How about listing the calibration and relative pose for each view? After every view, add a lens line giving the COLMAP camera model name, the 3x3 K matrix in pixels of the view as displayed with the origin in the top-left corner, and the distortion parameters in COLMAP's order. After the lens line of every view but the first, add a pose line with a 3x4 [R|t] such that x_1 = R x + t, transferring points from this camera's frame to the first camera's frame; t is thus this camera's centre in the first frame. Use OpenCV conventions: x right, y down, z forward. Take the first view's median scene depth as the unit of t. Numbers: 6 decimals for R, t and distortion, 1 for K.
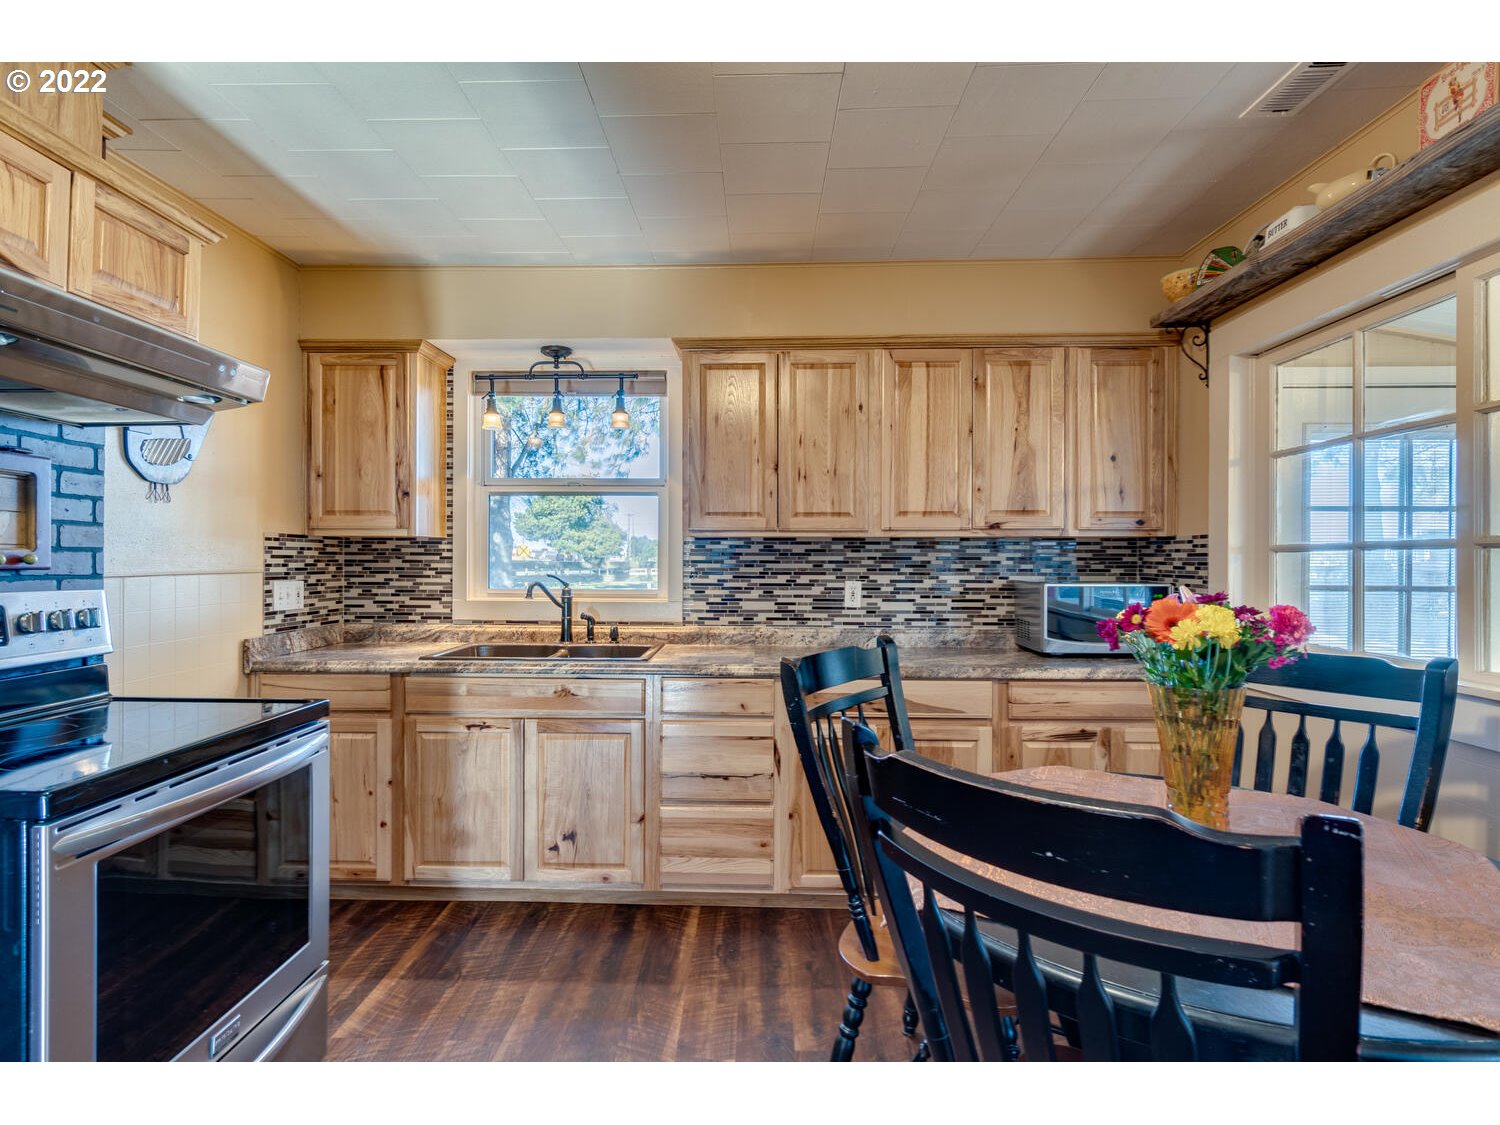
lens RADIAL K [[758.0, 0, 737.4], [0, 758.0, 557.6], [0, 0, 1]] dist [-0.002911, 0.001094]
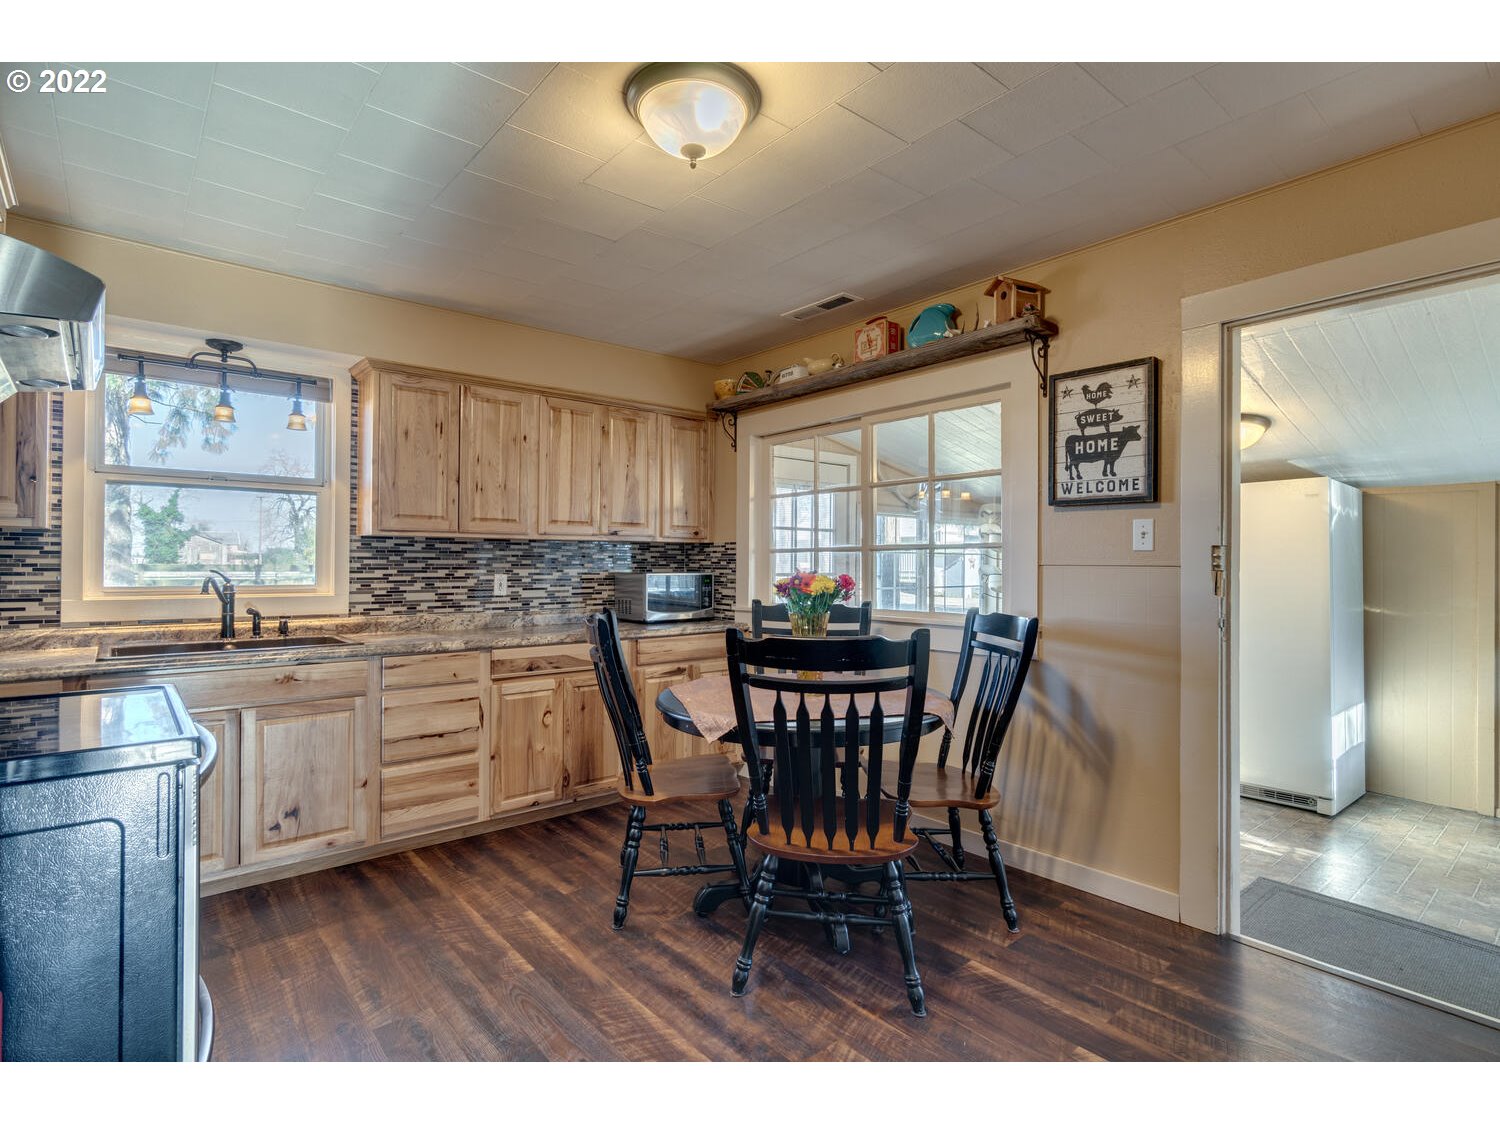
lens RADIAL K [[748.9, 0, 741.6], [0, 748.9, 558.9], [0, 0, 1]] dist [-0.000383, 0.000300]
pose [[0.742197, 0.003540, 0.670173, -0.412023], [-0.002373, 0.999994, -0.002655, 0.009224], [-0.670178, 0.000380, 0.742200, -0.188678]]
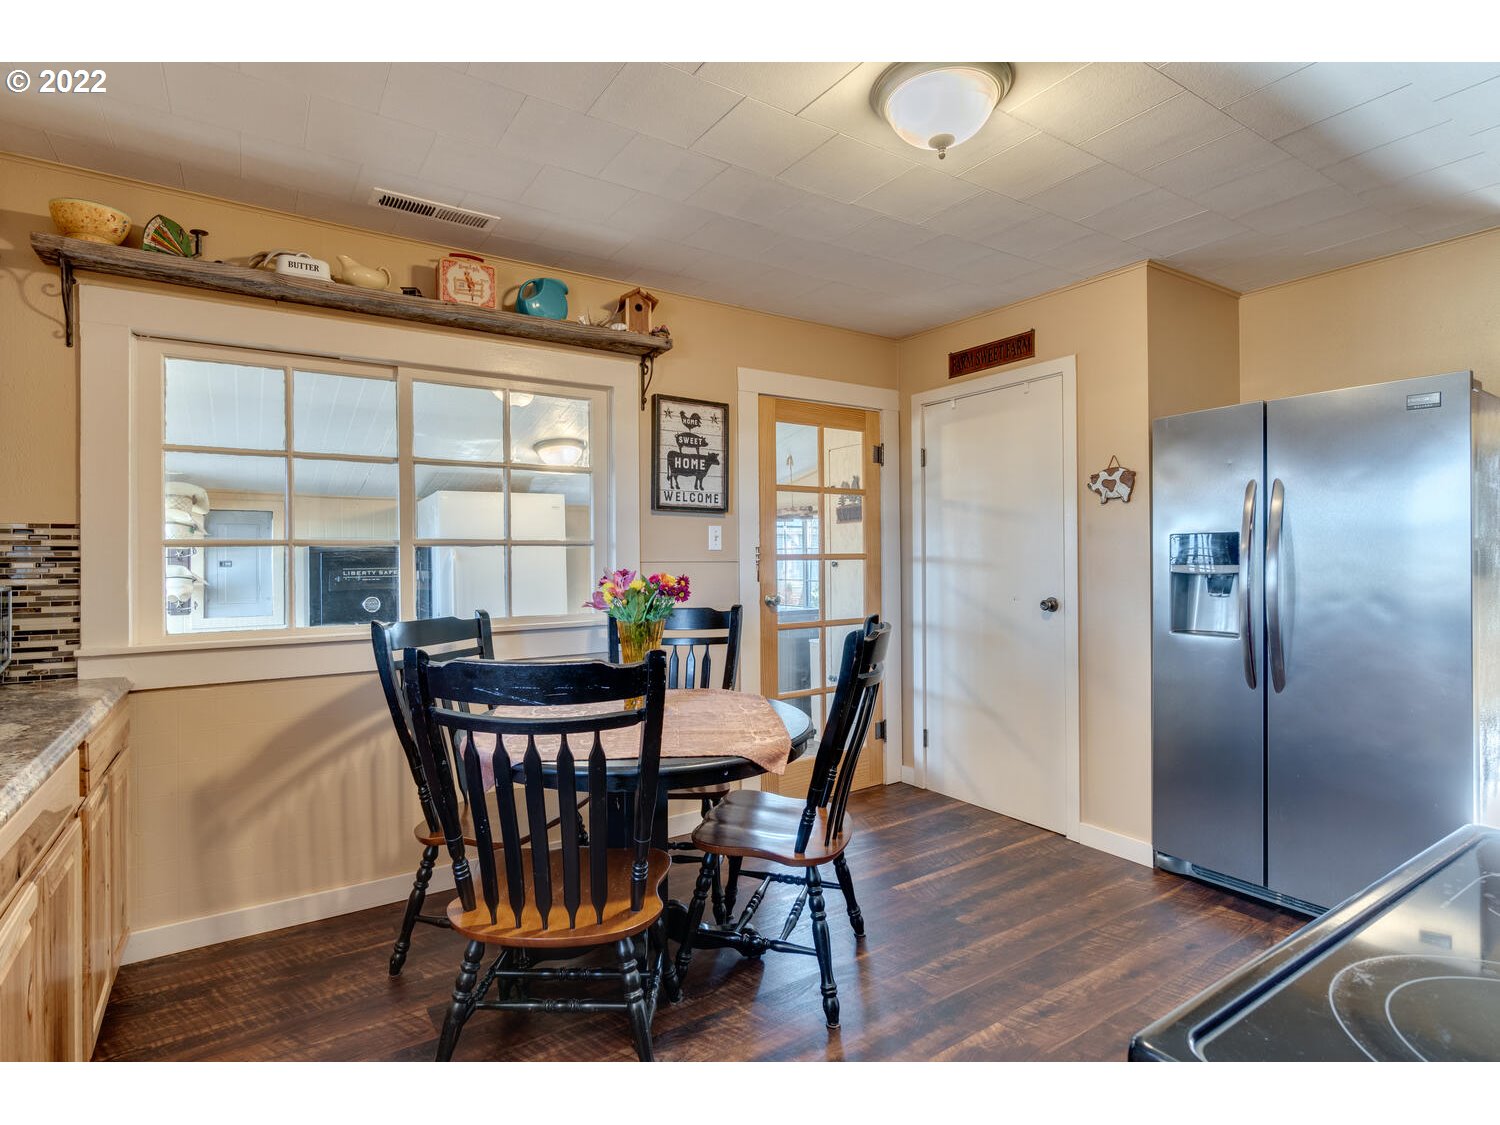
lens RADIAL K [[758.0, 0, 737.4], [0, 758.0, 557.6], [0, 0, 1]] dist [-0.002911, 0.001094]
pose [[-0.573634, 0.005390, 0.819094, -0.437610], [0.005320, 0.999982, -0.002855, 0.010757], [-0.819095, 0.002720, -0.573652, 0.812780]]
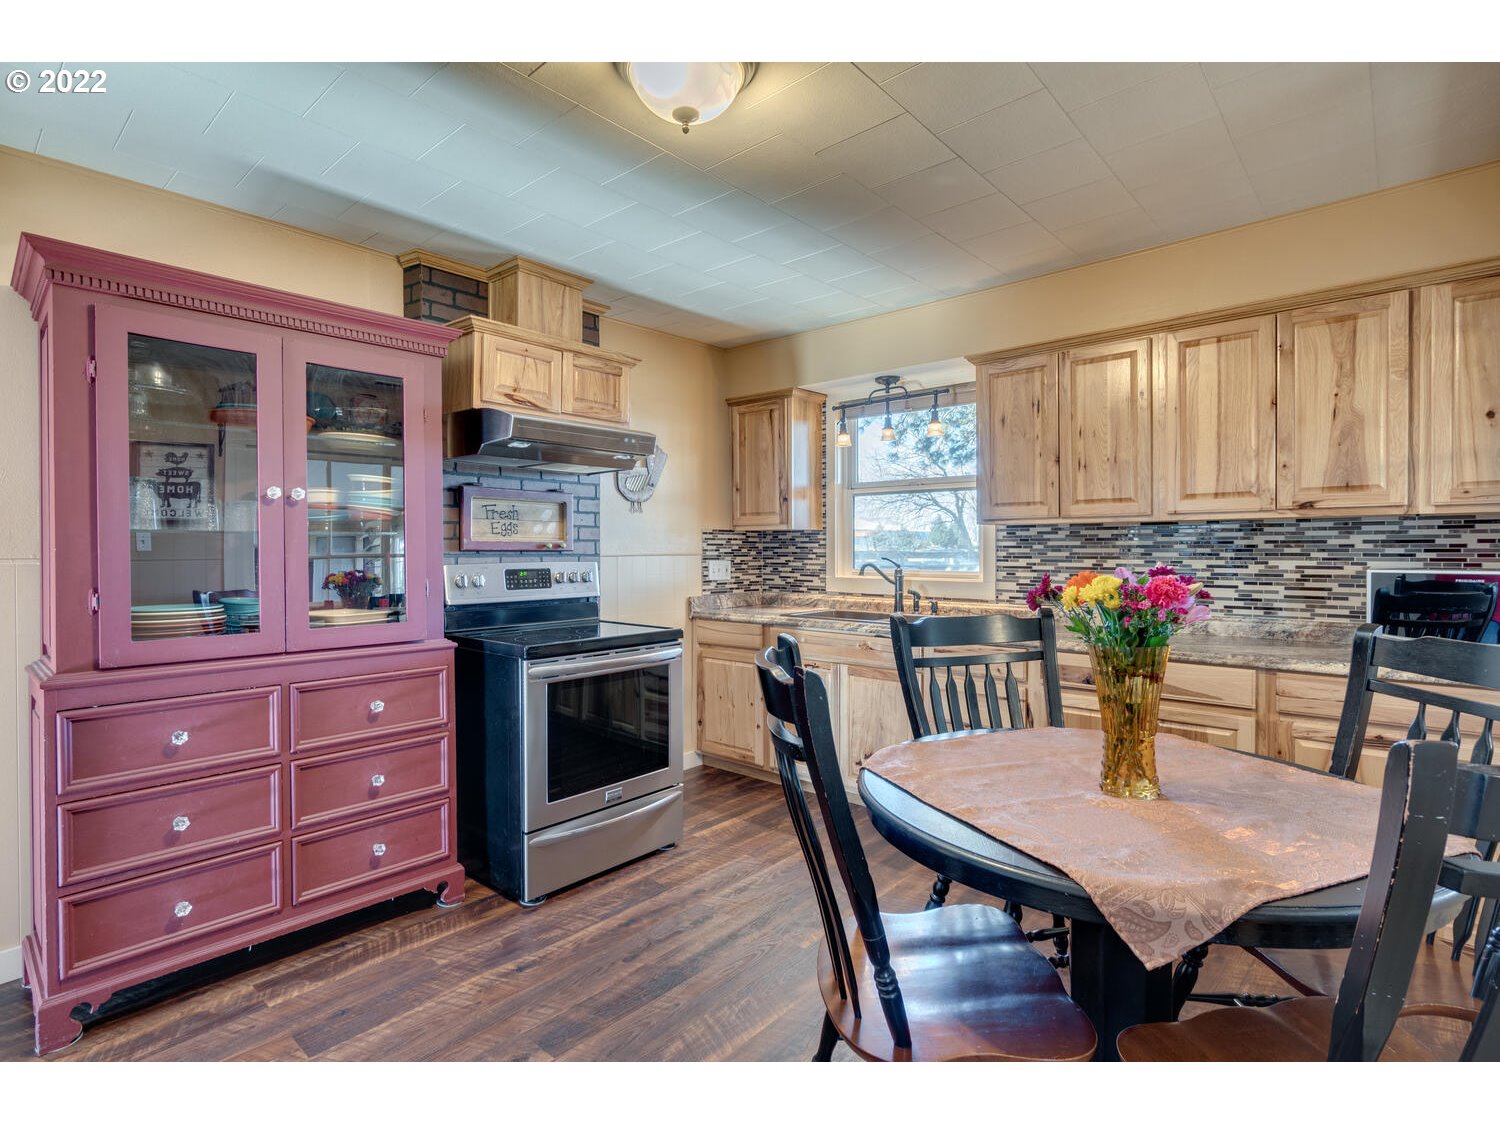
lens RADIAL K [[748.9, 0, 741.6], [0, 748.9, 558.9], [0, 0, 1]] dist [-0.000383, 0.000300]
pose [[0.767035, 0.005064, -0.641585, 0.392745], [0.004552, 0.999901, 0.013335, 0.007341], [0.641589, -0.013149, 0.766936, -0.116148]]
